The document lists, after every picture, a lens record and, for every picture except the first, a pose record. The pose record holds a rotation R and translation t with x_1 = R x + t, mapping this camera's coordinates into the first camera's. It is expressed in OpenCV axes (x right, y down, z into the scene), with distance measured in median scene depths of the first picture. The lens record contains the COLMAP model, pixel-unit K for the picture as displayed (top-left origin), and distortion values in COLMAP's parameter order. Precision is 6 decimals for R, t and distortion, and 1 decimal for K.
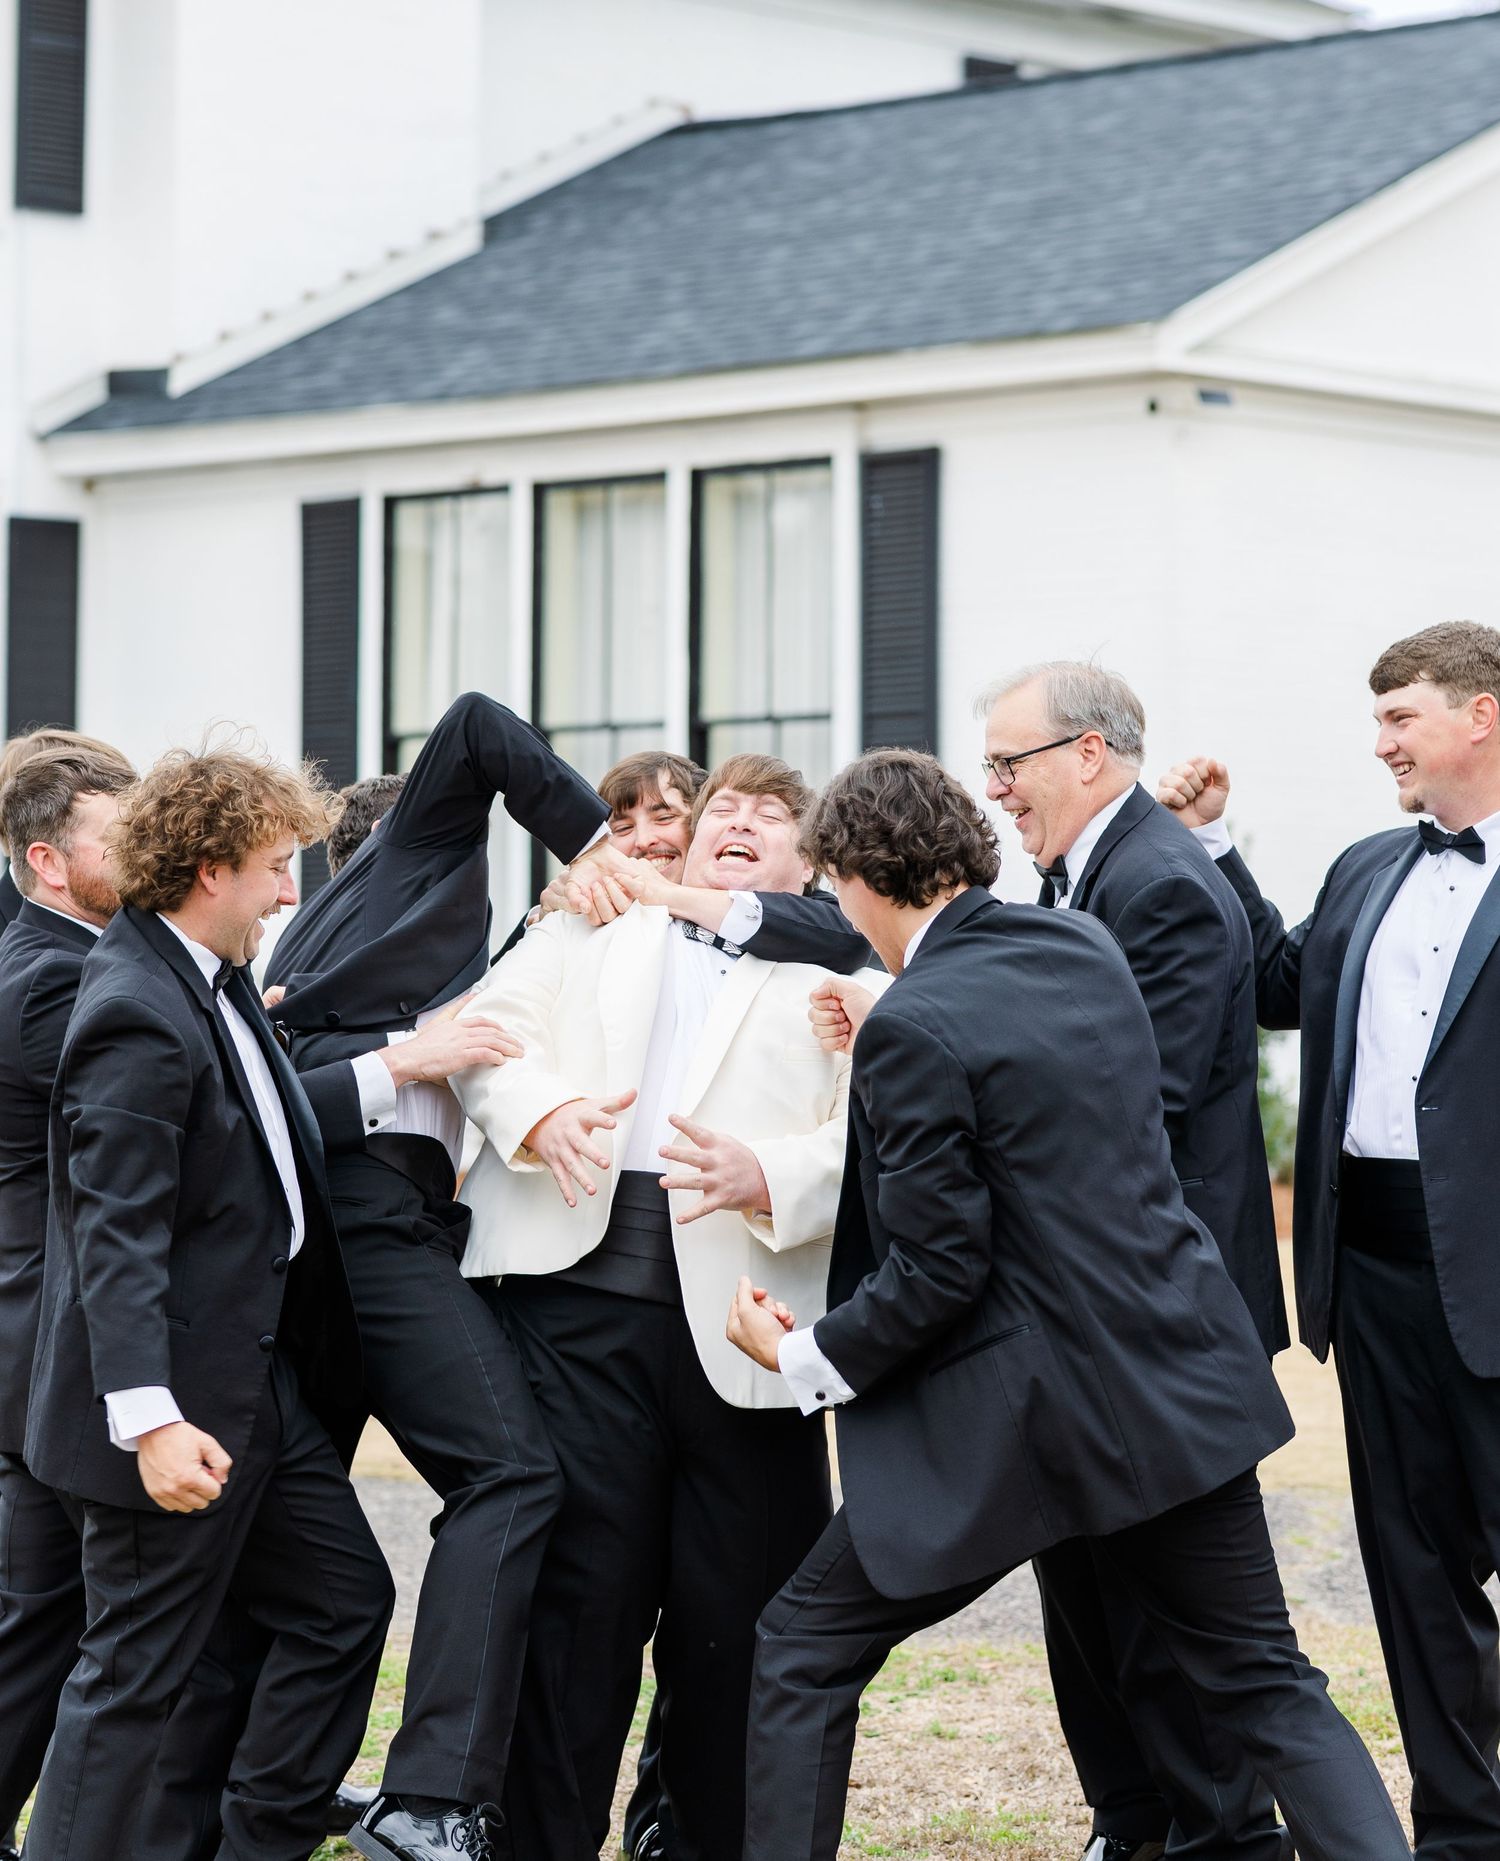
lens RADIAL K [[5732.4, 0, 747.8], [0, 5732.4, 931.2], [0, 0, 1]] dist [-0.142129, 1.597361]
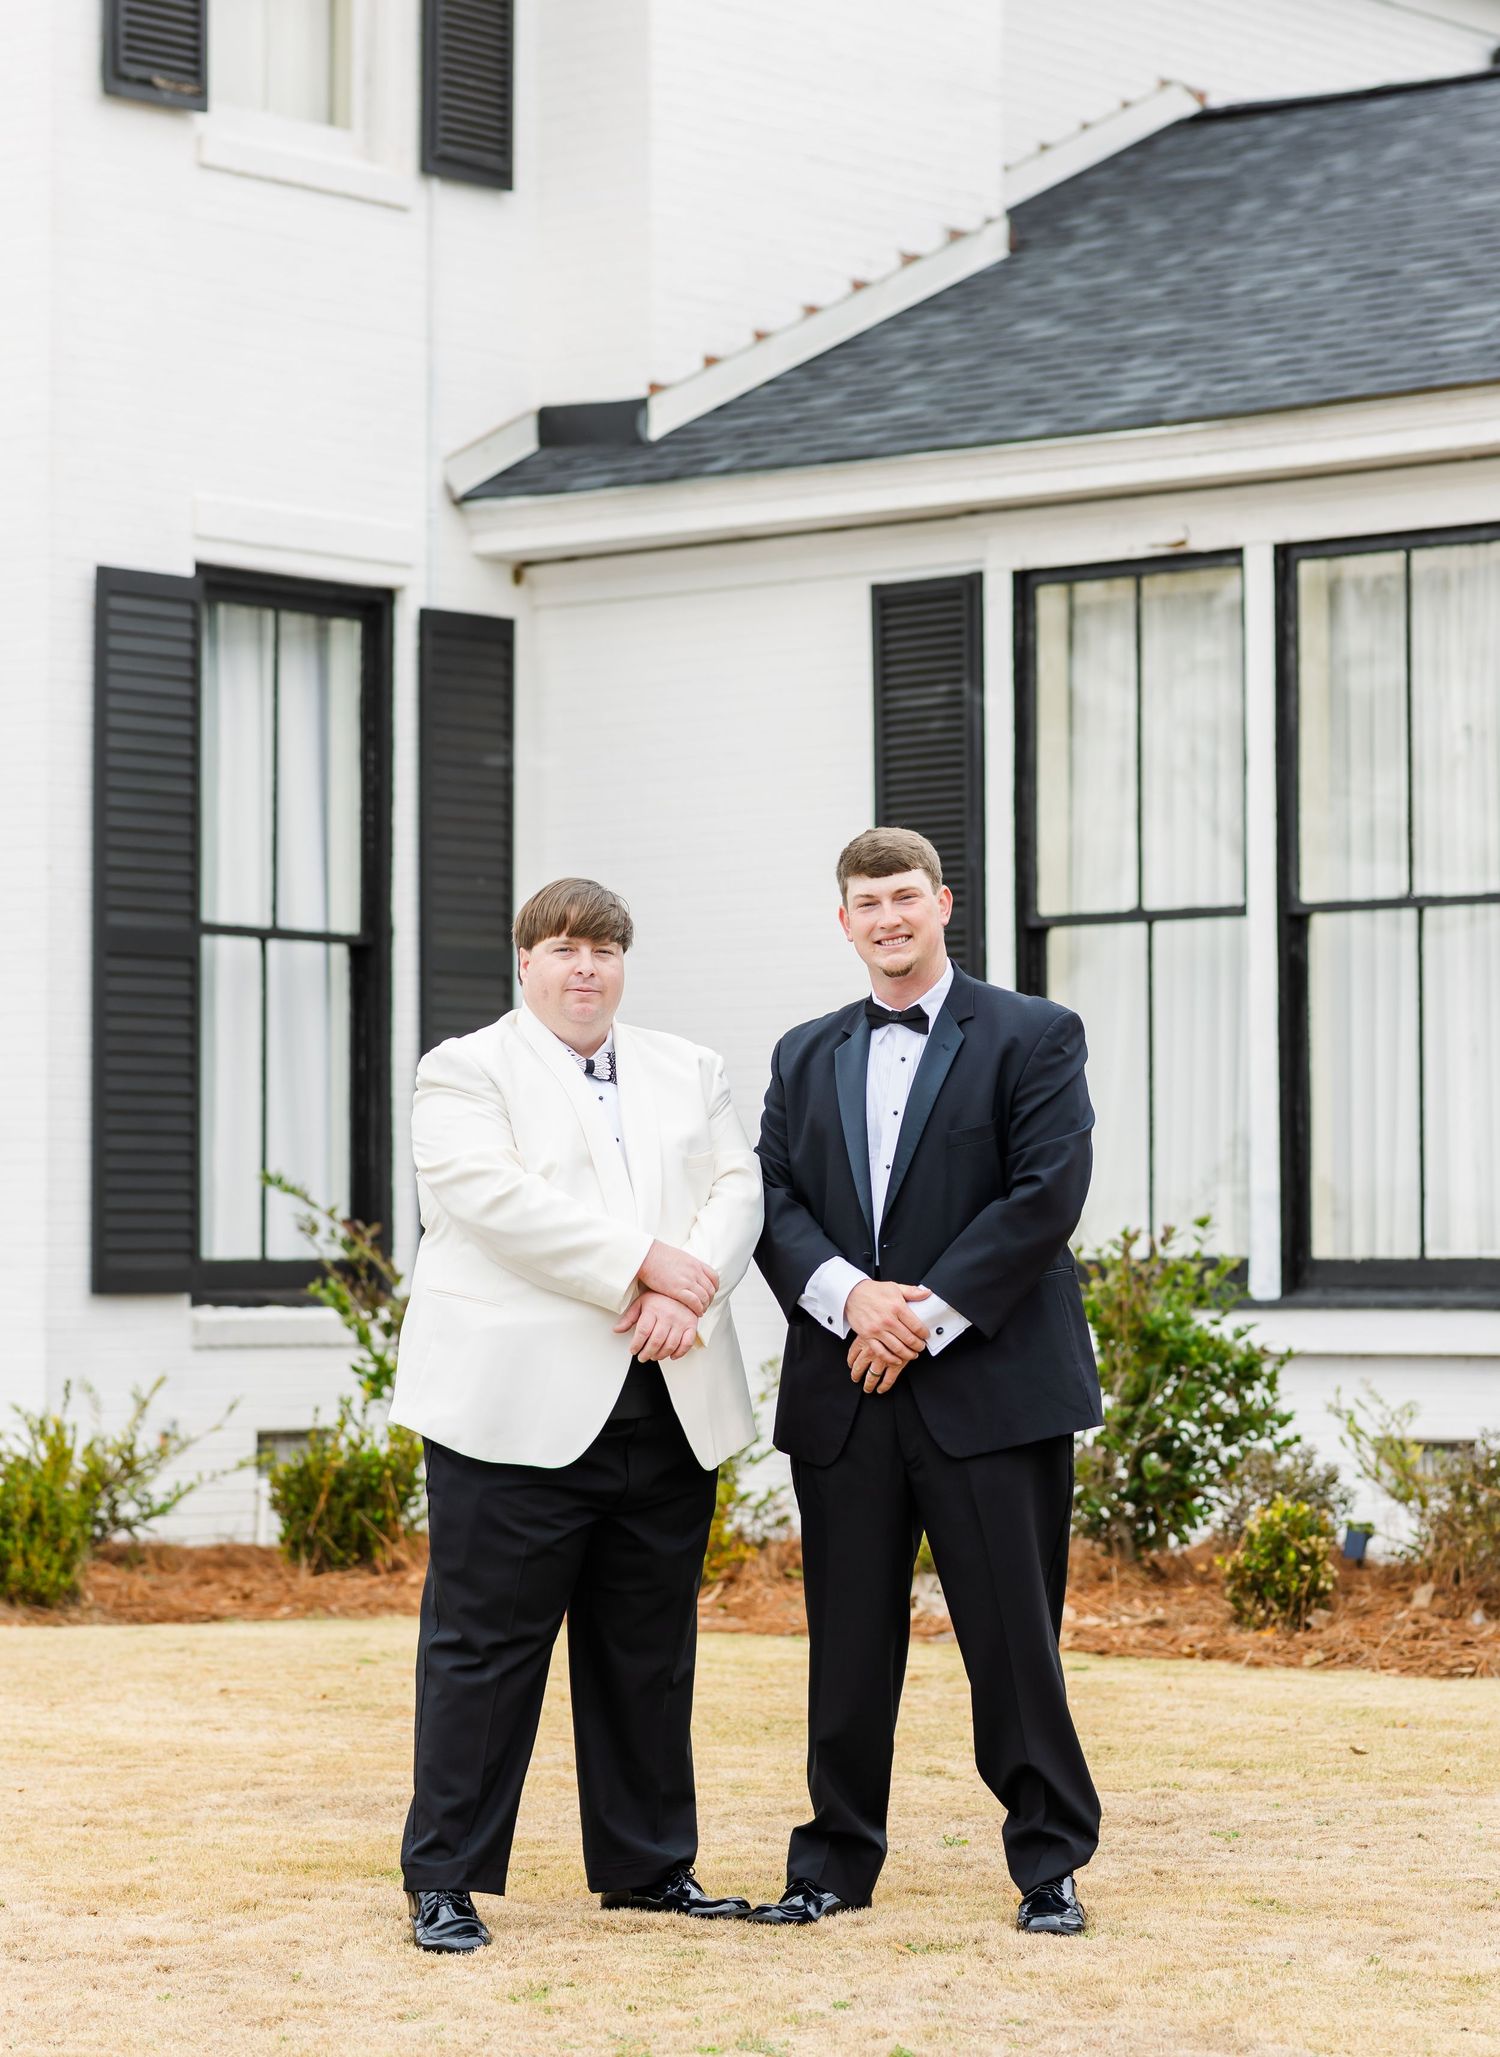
lens RADIAL K [[5498.5, 0, 758.3], [0, 5498.5, 926.2], [0, 0, 1]] dist [0.003019, 0.095644]
pose [[0.996811, -0.002642, 0.079755, -0.153868], [0.006278, 0.998951, -0.045368, -0.003685], [-0.079552, 0.045724, 0.995782, 0.358570]]
